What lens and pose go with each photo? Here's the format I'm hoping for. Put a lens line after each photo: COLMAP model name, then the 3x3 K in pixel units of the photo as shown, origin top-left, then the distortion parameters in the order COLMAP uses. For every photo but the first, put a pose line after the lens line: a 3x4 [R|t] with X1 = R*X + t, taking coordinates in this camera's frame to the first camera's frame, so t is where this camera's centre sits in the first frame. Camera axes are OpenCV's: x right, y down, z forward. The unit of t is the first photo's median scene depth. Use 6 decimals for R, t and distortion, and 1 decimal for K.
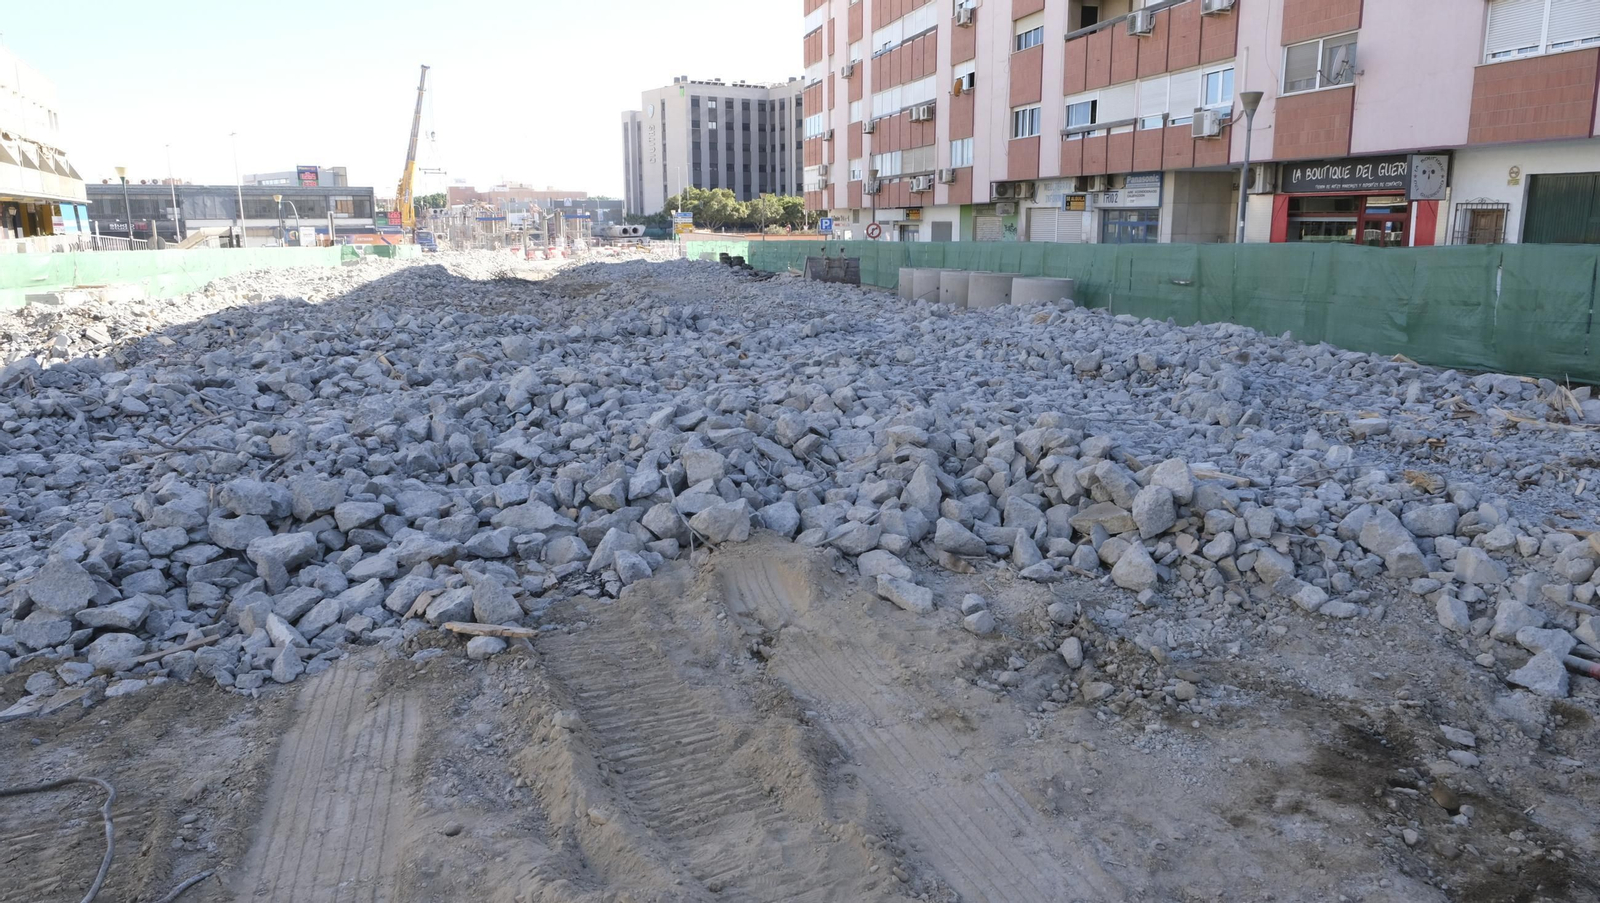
lens RADIAL K [[1080.3, 0, 803.7], [0, 1080.3, 448.4], [0, 0, 1]] dist [-0.035708, 0.015700]
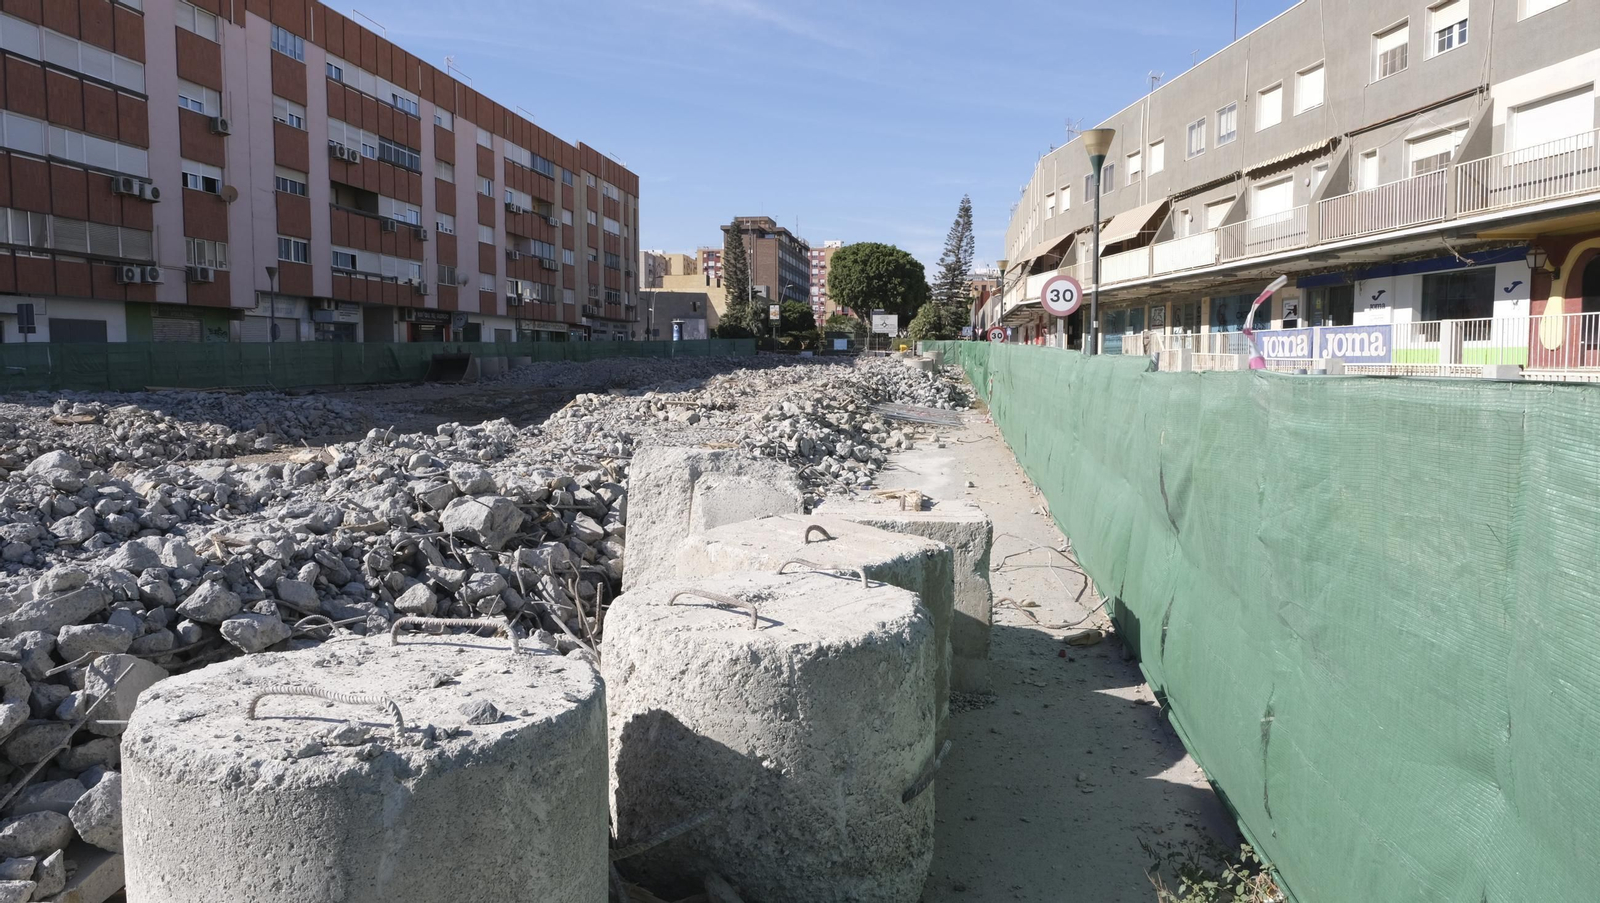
lens RADIAL K [[1080.3, 0, 803.7], [0, 1080.3, 448.4], [0, 0, 1]] dist [-0.035708, 0.015700]
pose [[-0.916281, -0.027686, 0.399579, -0.999092], [0.084977, 0.961461, 0.261480, -0.411055], [-0.391419, 0.273544, -0.878615, 2.237701]]
